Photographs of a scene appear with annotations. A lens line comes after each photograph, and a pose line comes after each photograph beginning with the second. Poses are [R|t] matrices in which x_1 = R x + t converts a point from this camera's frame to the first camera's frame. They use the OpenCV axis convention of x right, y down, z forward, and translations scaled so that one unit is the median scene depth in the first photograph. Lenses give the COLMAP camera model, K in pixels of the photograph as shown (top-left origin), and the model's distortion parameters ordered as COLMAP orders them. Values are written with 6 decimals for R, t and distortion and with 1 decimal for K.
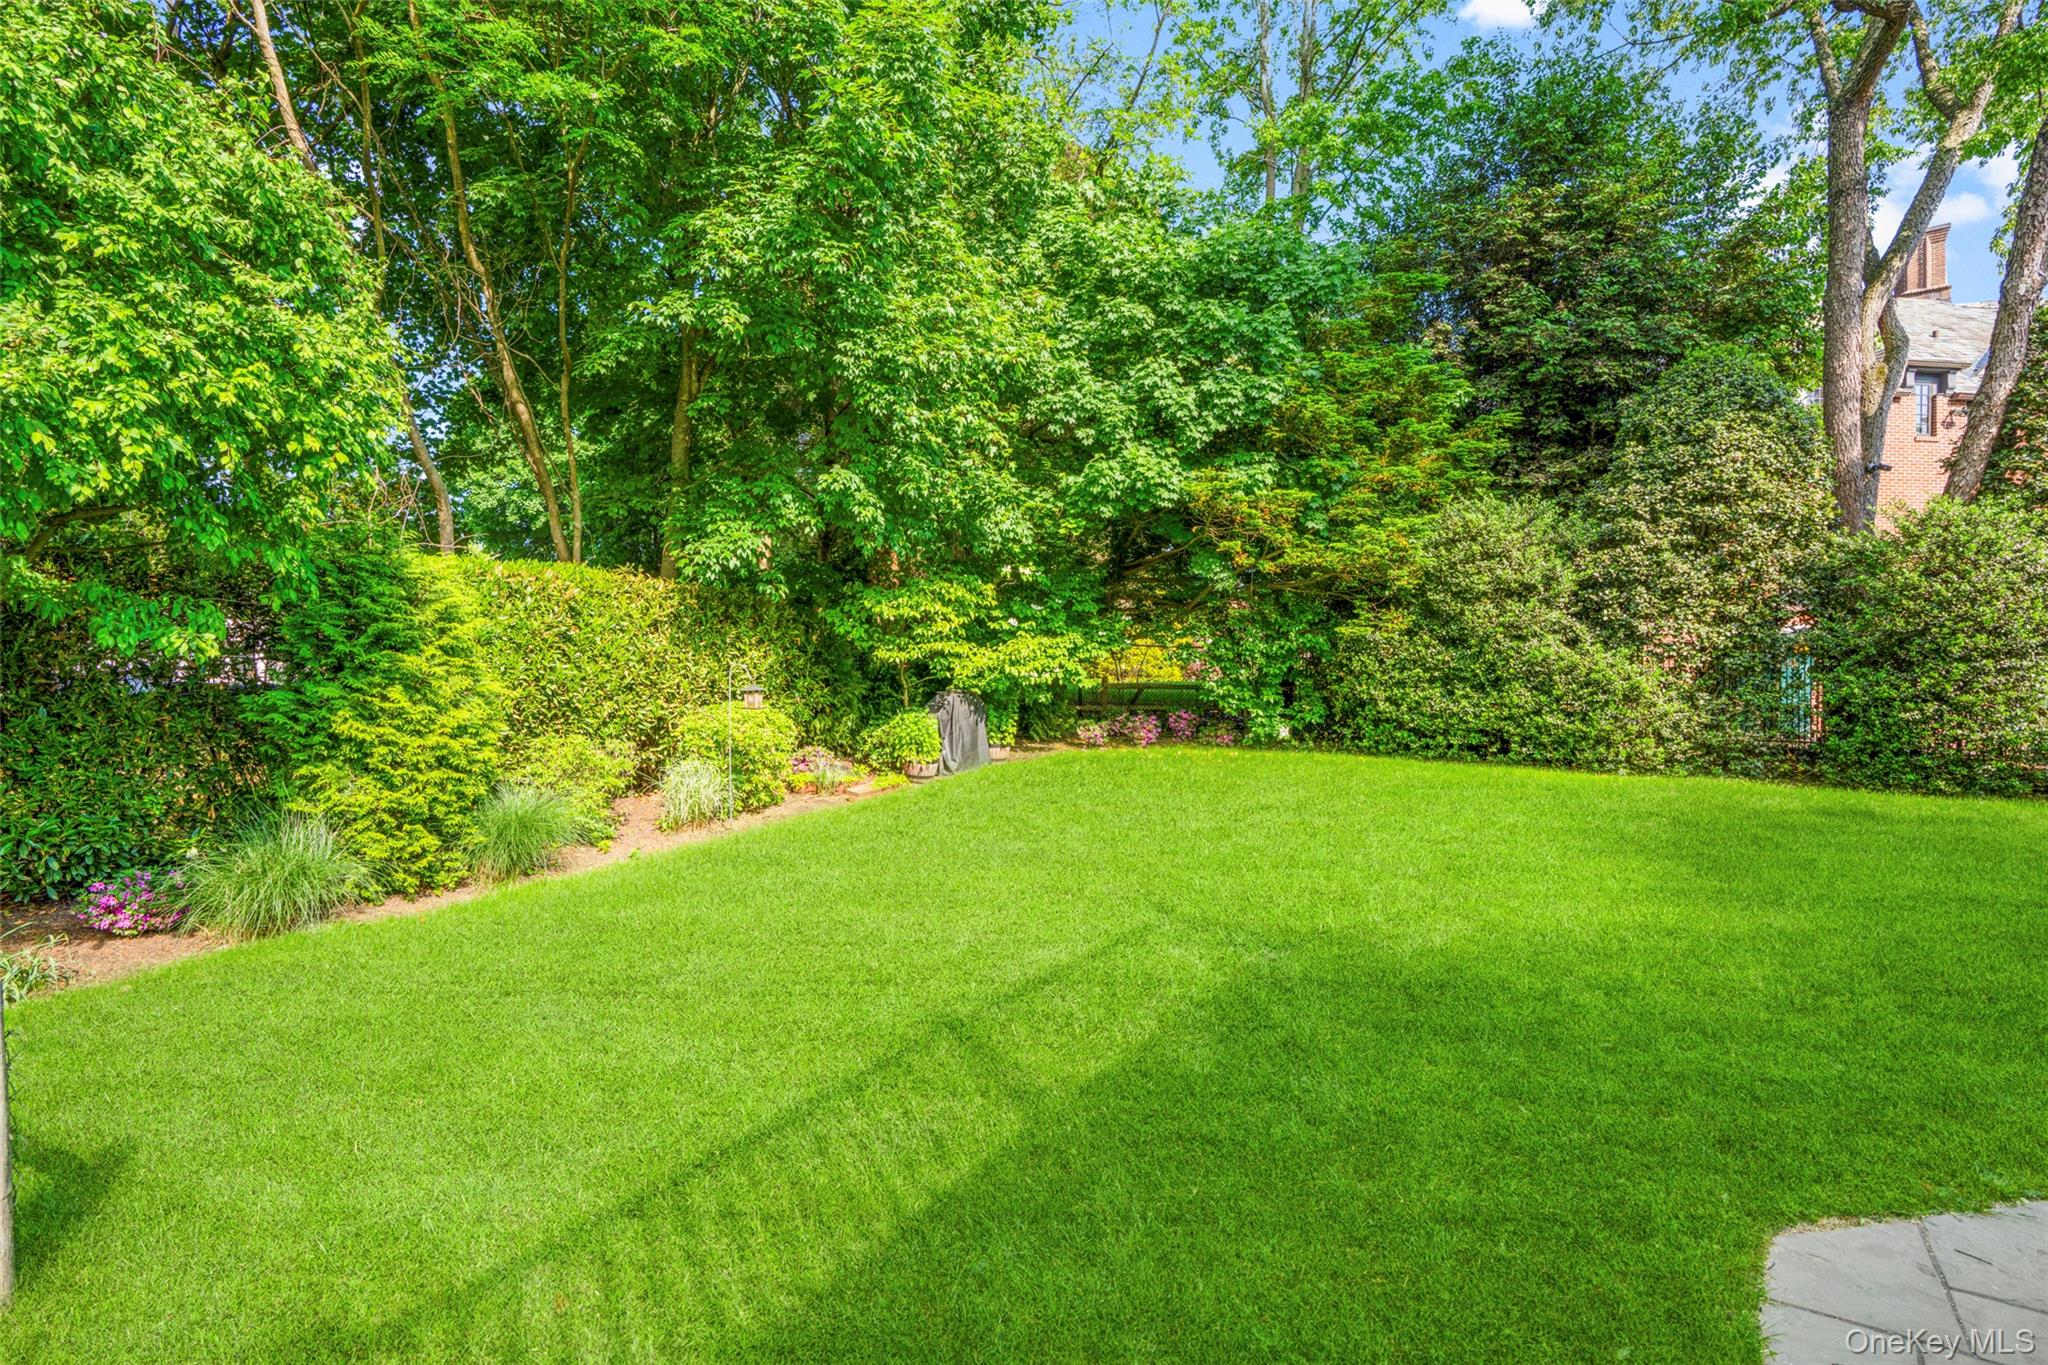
lens RADIAL K [[937.6, 0, 1024.0], [0, 937.6, 682.5], [0, 0, 1]] dist [-0.000880, -0.000542]
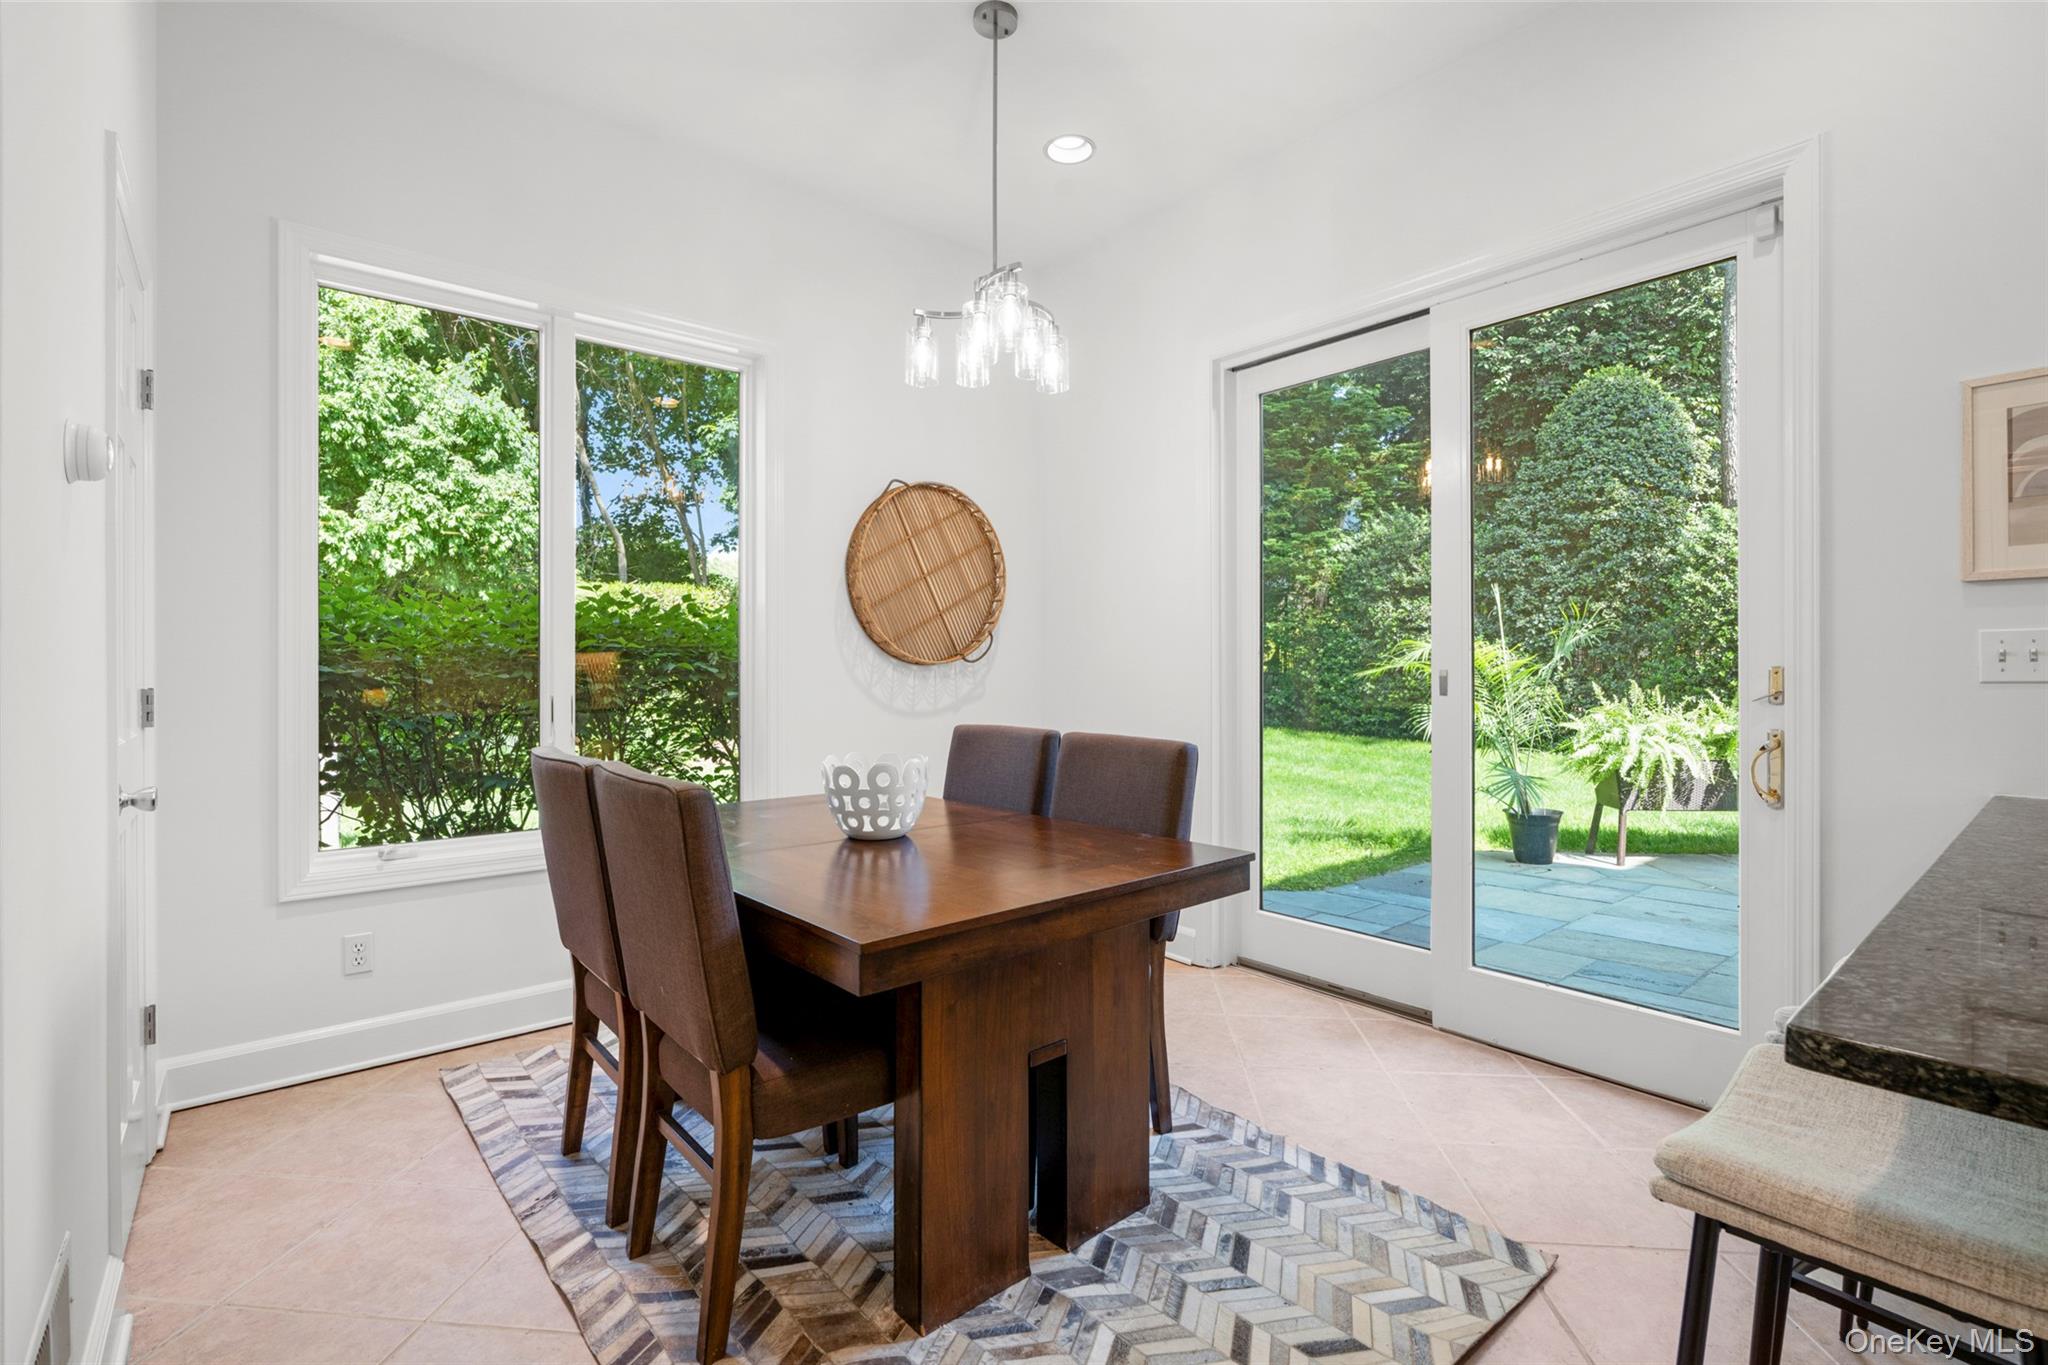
lens RADIAL K [[928.9, 0, 1019.3], [0, 928.9, 669.3], [0, 0, 1]] dist [-0.000848, 0.000087]
pose [[0.956743, 0.008486, -0.290810, 0.971272], [-0.010159, 0.999939, -0.004245, 0.026749], [0.290757, 0.007016, 0.956771, -0.626523]]
